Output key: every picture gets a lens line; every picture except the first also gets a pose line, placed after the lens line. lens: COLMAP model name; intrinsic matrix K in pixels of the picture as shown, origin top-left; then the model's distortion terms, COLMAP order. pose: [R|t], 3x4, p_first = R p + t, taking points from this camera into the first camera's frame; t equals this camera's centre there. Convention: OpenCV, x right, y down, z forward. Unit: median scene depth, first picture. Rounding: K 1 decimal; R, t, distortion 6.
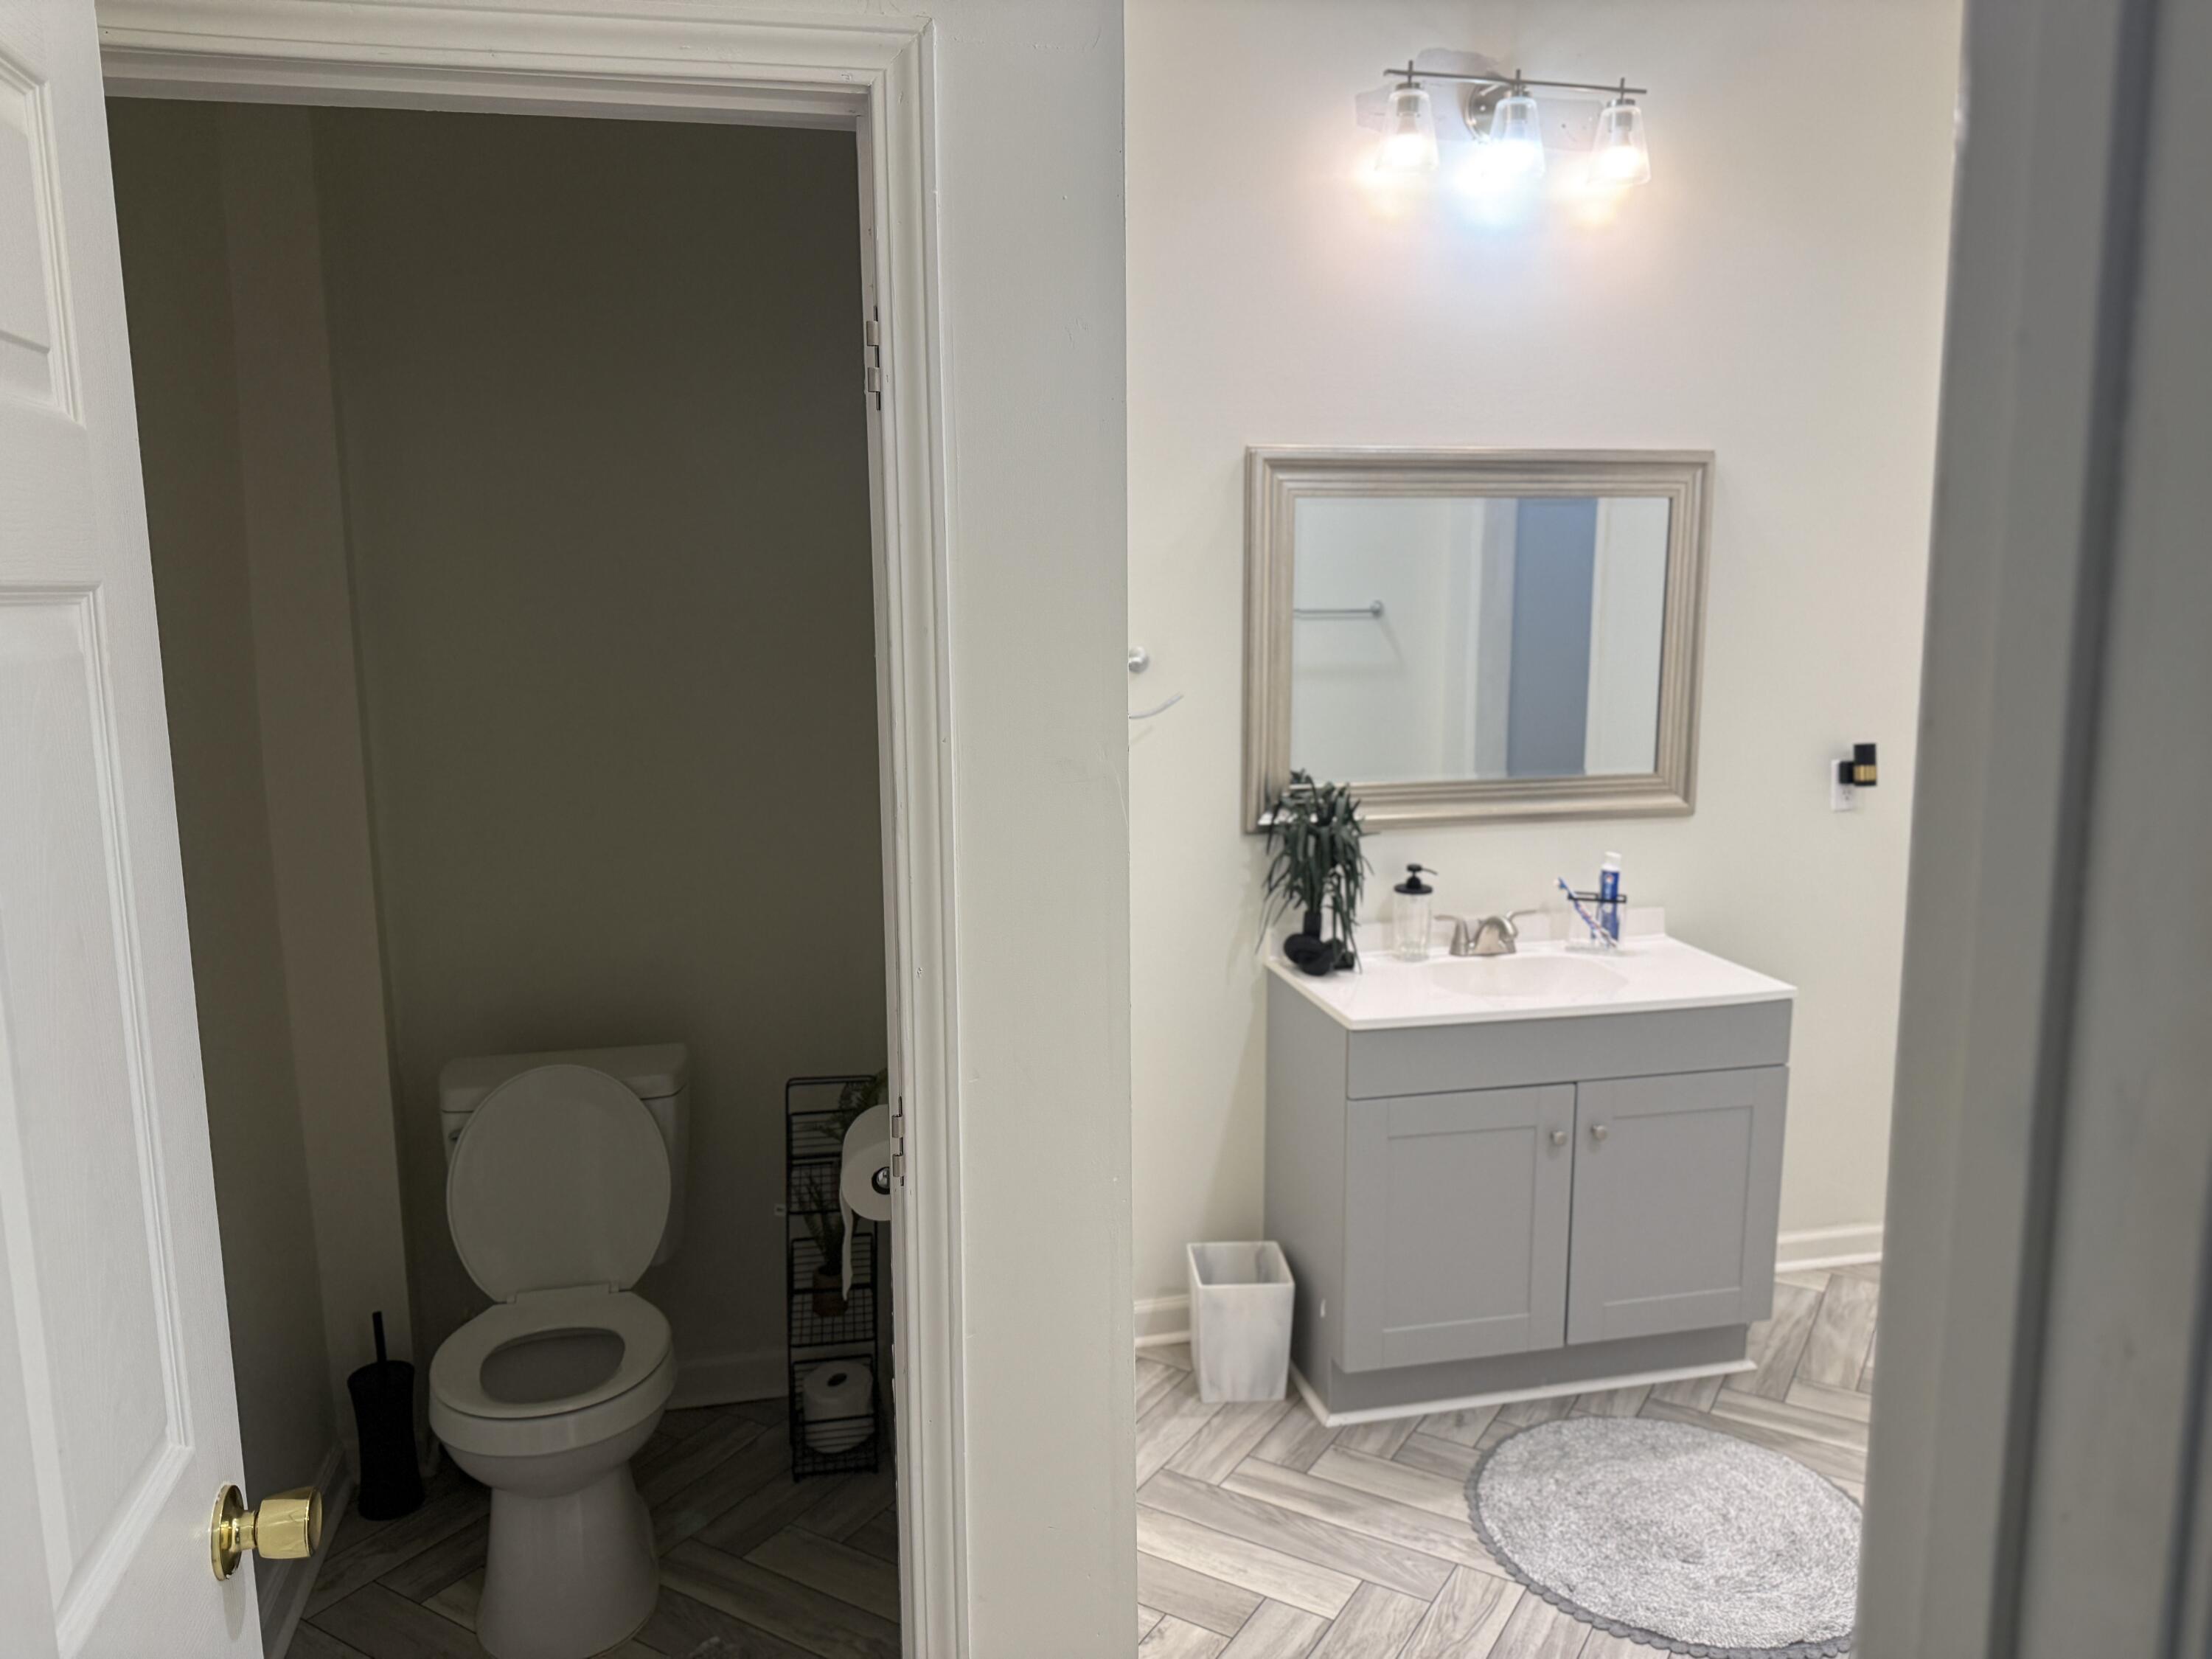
lens RADIAL K [[1520.1, 0, 1106.1], [0, 1520.1, 819.7], [0, 0, 1]] dist [0.033022, -0.069301]
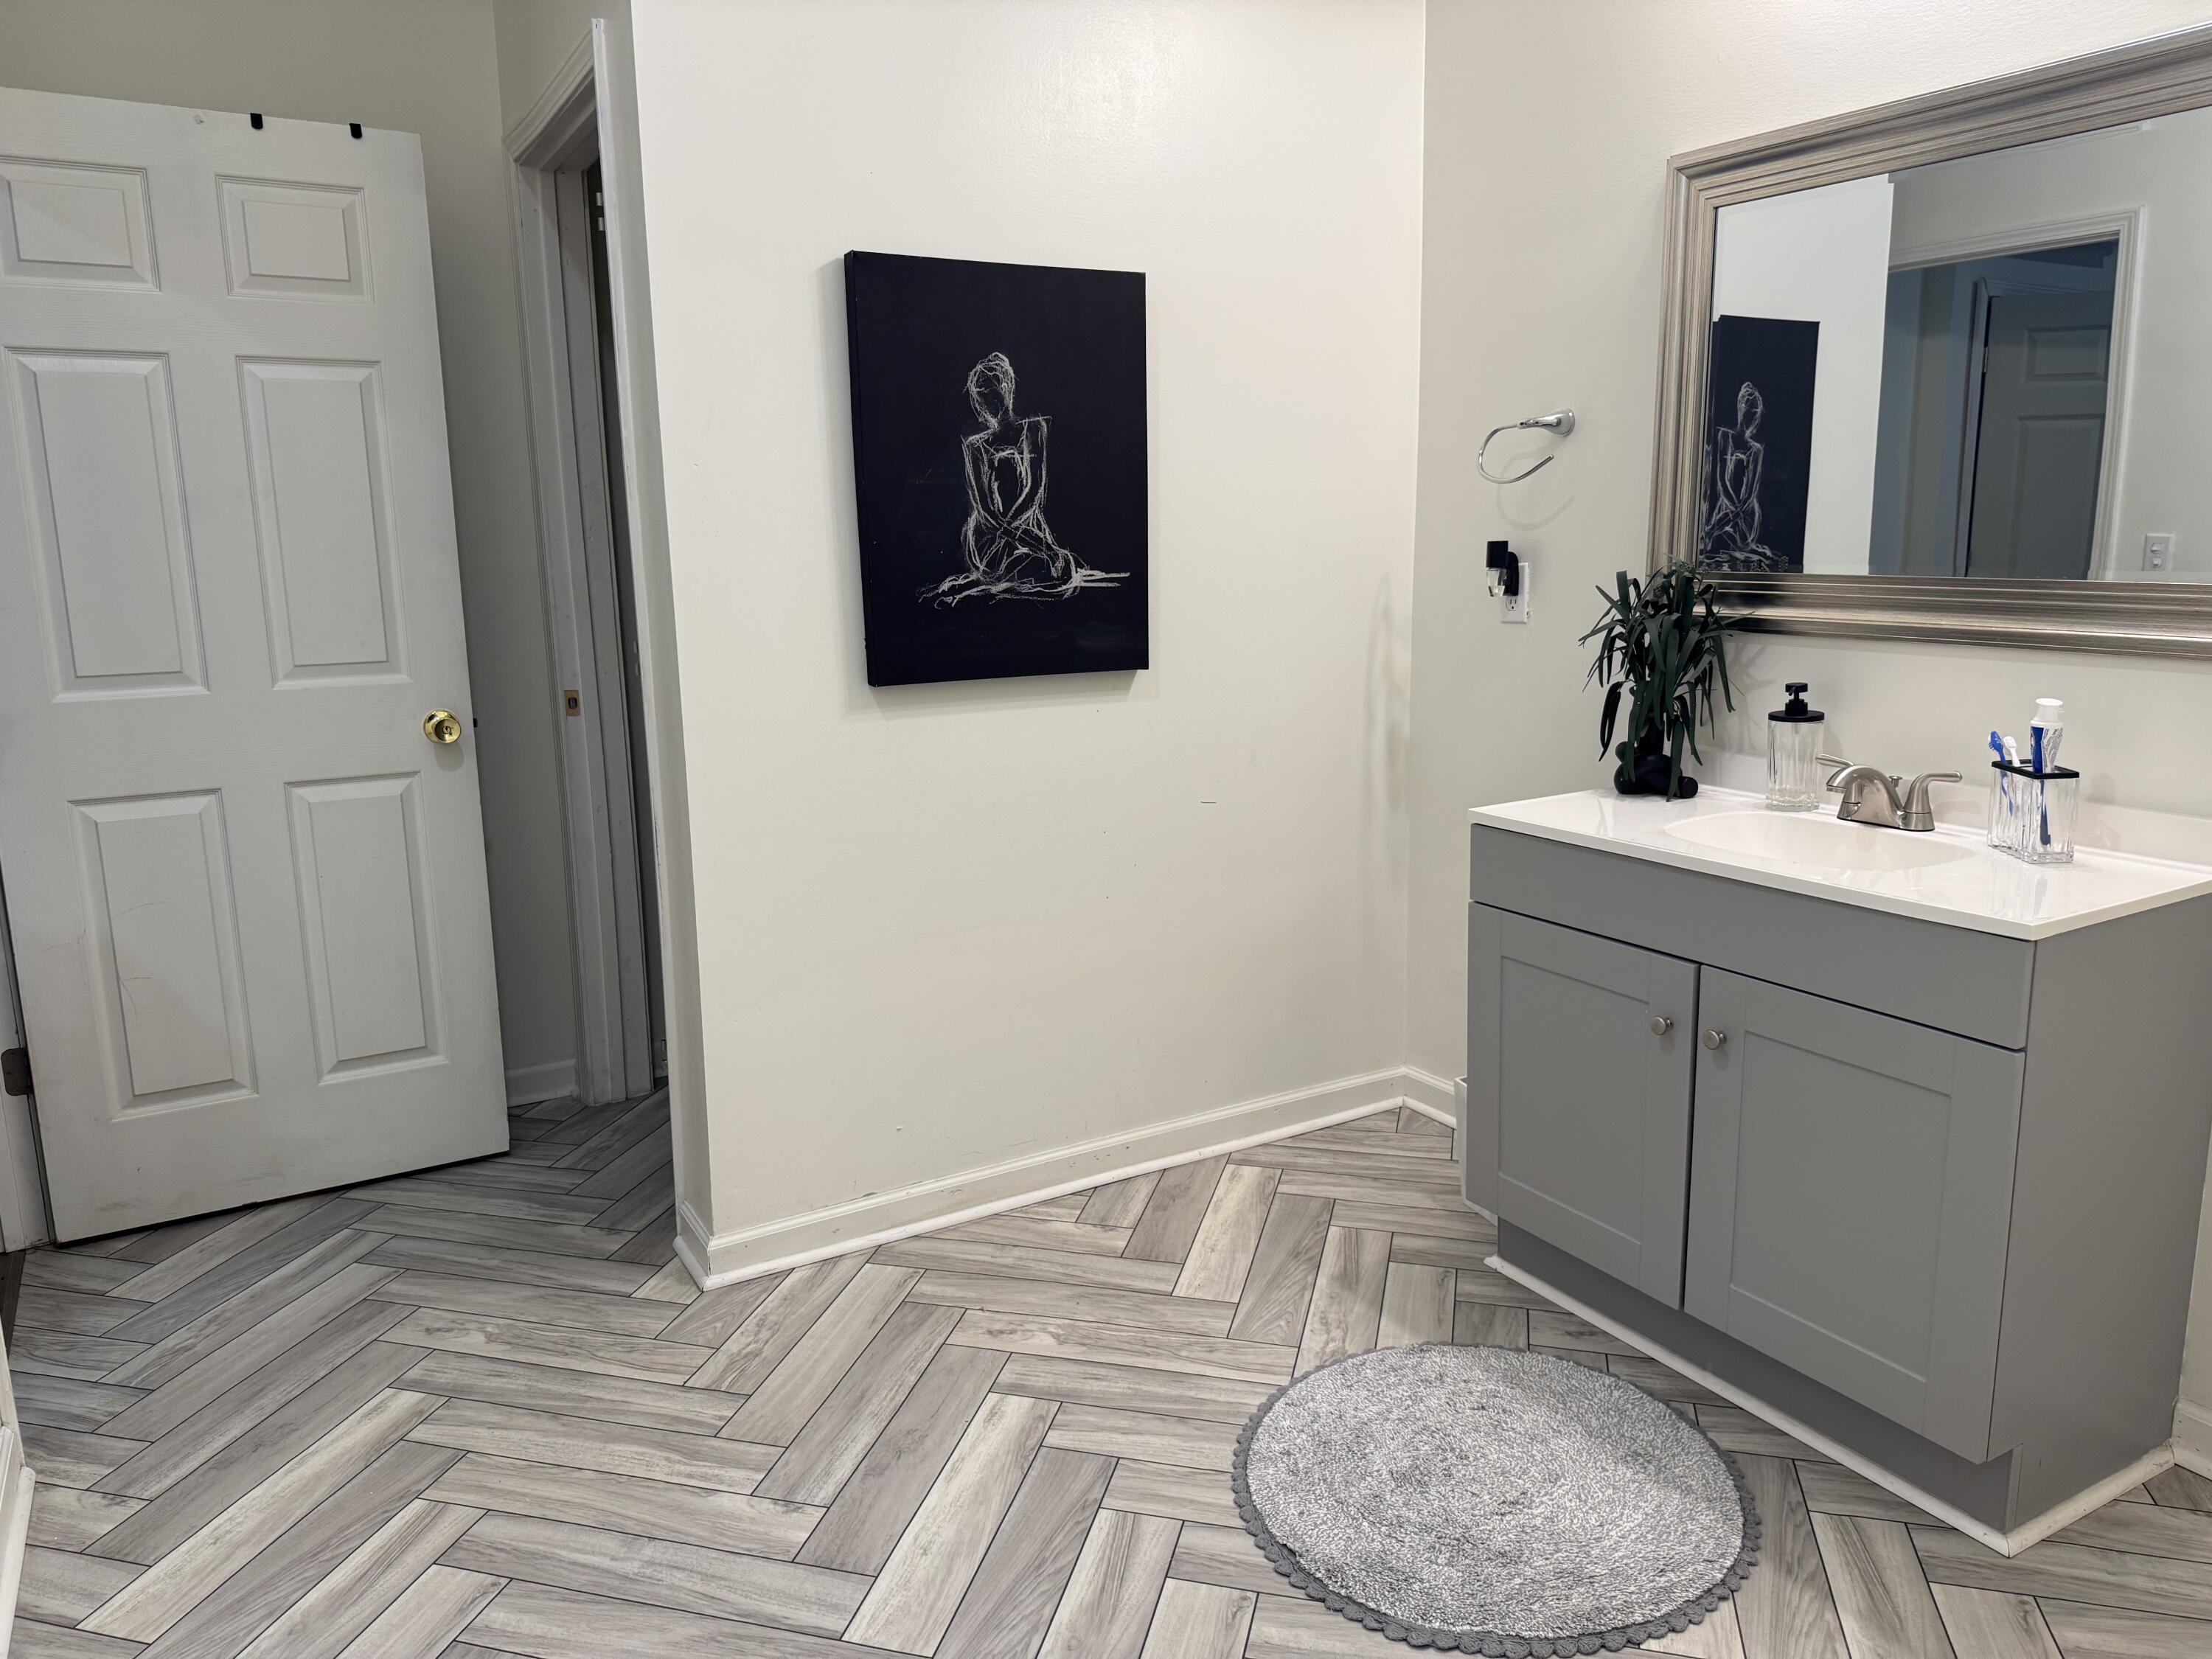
lens RADIAL K [[1537.2, 0, 1109.7], [0, 1537.2, 831.3], [0, 0, 1]] dist [-0.014020, -0.006153]
pose [[0.307423, 0.196239, -0.931118, 0.857405], [-0.131228, 0.977898, 0.162771, 0.023720], [0.942481, 0.072149, 0.326380, 0.455609]]
